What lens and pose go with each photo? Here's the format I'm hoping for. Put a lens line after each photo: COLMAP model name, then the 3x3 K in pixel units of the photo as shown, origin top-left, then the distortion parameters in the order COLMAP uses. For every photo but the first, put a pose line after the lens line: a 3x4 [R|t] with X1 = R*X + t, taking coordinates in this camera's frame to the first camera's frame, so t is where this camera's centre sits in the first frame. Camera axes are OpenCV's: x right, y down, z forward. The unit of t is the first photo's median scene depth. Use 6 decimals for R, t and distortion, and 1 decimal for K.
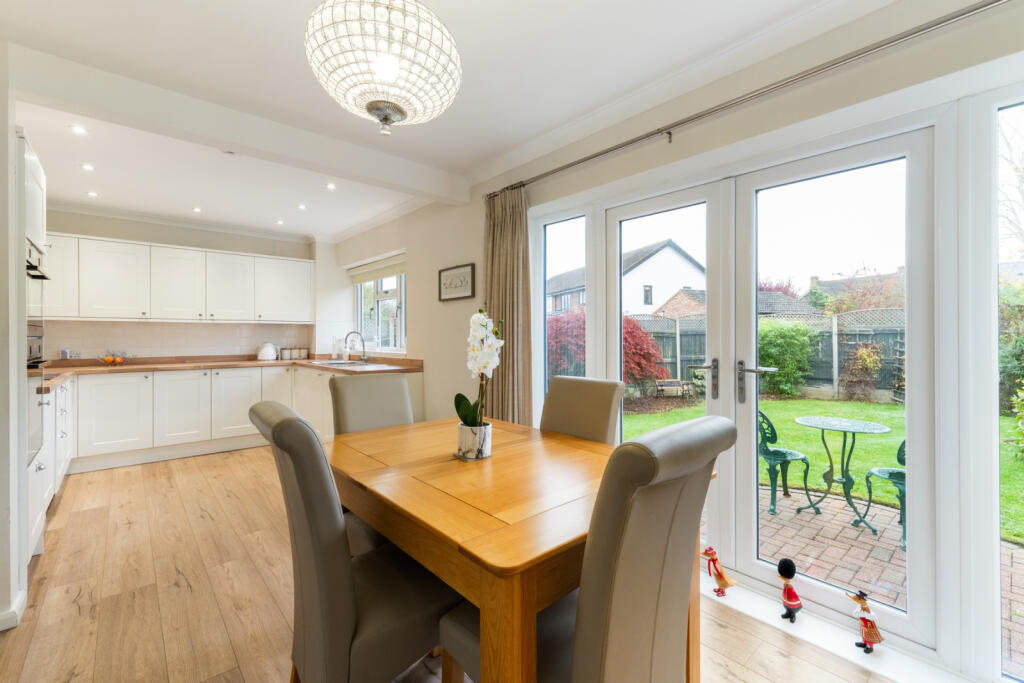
lens RADIAL K [[441.6, 0, 505.4], [0, 441.6, 334.8], [0, 0, 1]] dist [-0.000098, -0.000205]
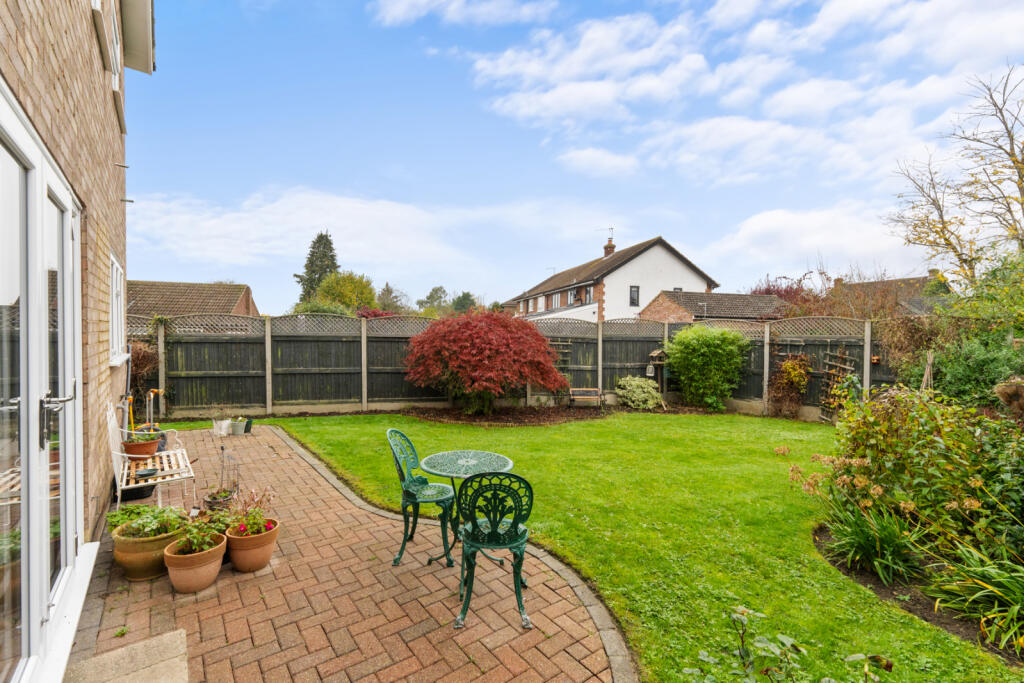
lens RADIAL K [[441.6, 0, 547.9], [0, 441.6, 336.4], [0, 0, 1]] dist [-0.000098, -0.000205]
pose [[0.998147, 0.020602, -0.057252, 0.346835], [-0.019992, 0.999737, 0.011200, -0.017708], [0.057467, -0.010034, 0.998297, 0.064535]]
